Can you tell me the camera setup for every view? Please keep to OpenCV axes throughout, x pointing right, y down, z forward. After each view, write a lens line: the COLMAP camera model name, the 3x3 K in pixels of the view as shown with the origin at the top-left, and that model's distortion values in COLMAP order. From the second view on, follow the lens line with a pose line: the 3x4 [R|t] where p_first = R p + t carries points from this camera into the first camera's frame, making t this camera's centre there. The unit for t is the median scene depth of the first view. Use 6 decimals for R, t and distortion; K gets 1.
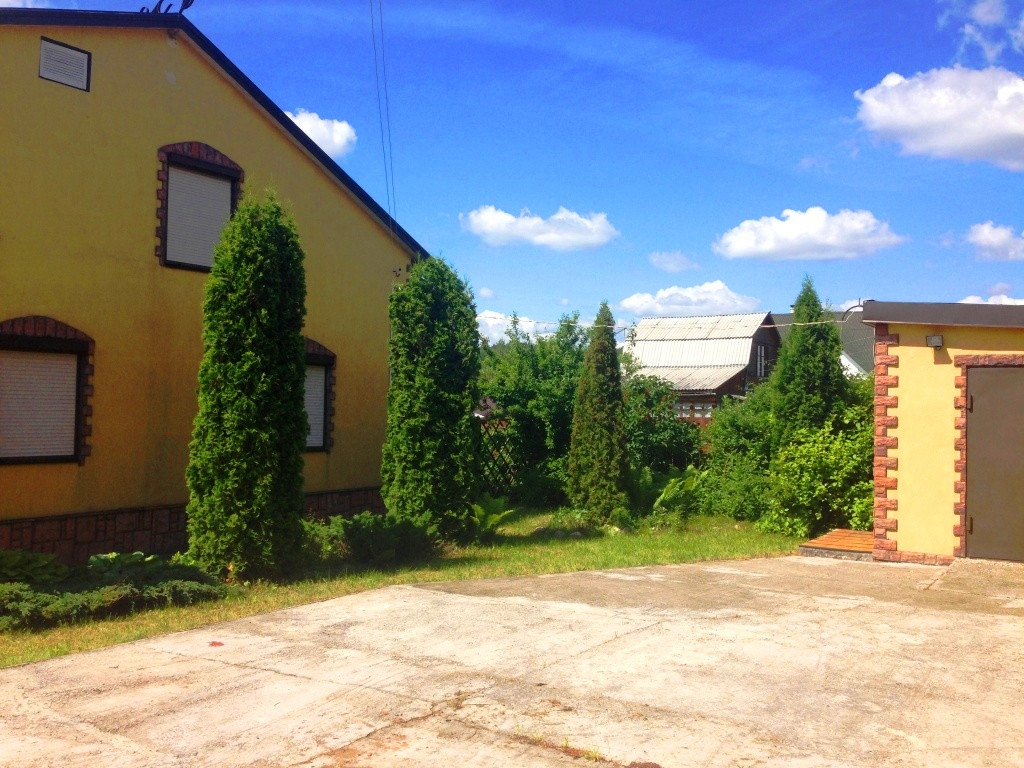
lens RADIAL K [[961.1, 0, 507.1], [0, 961.1, 382.9], [0, 0, 1]] dist [0.086664, 0.000000]
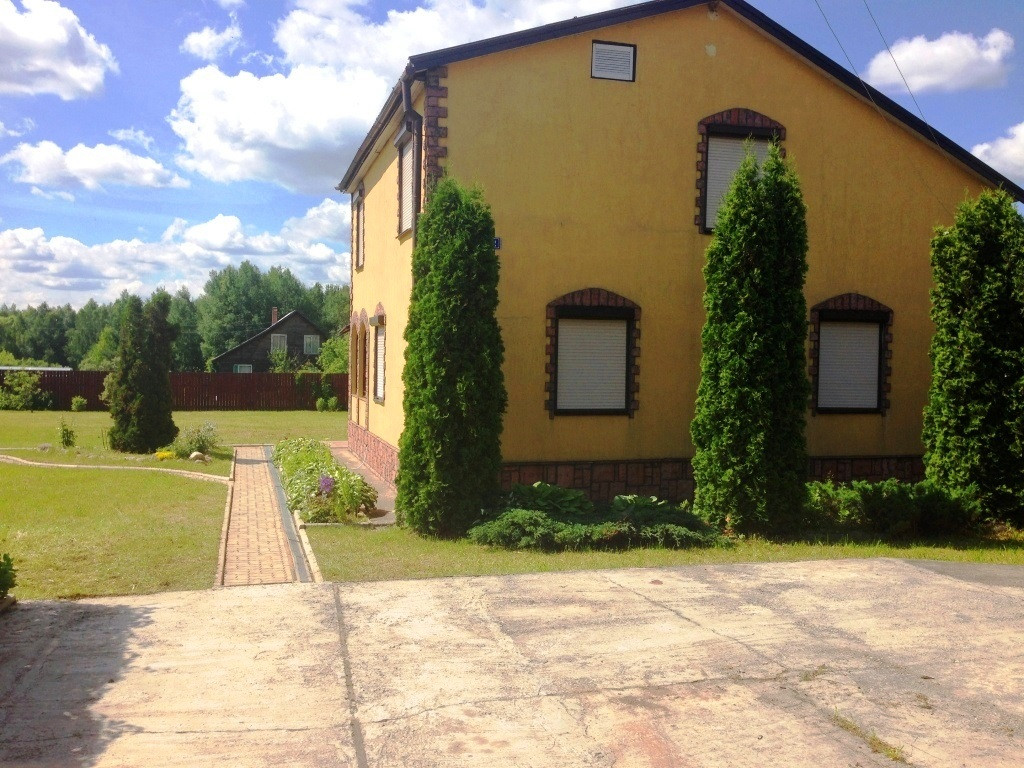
lens RADIAL K [[961.1, 0, 501.5], [0, 961.1, 394.2], [0, 0, 1]] dist [0.086664, 0.000000]
pose [[0.778258, 0.015275, -0.627758, 0.157638], [0.017284, 0.998804, 0.045730, 0.003067], [0.627706, -0.046440, 0.777064, 0.039140]]
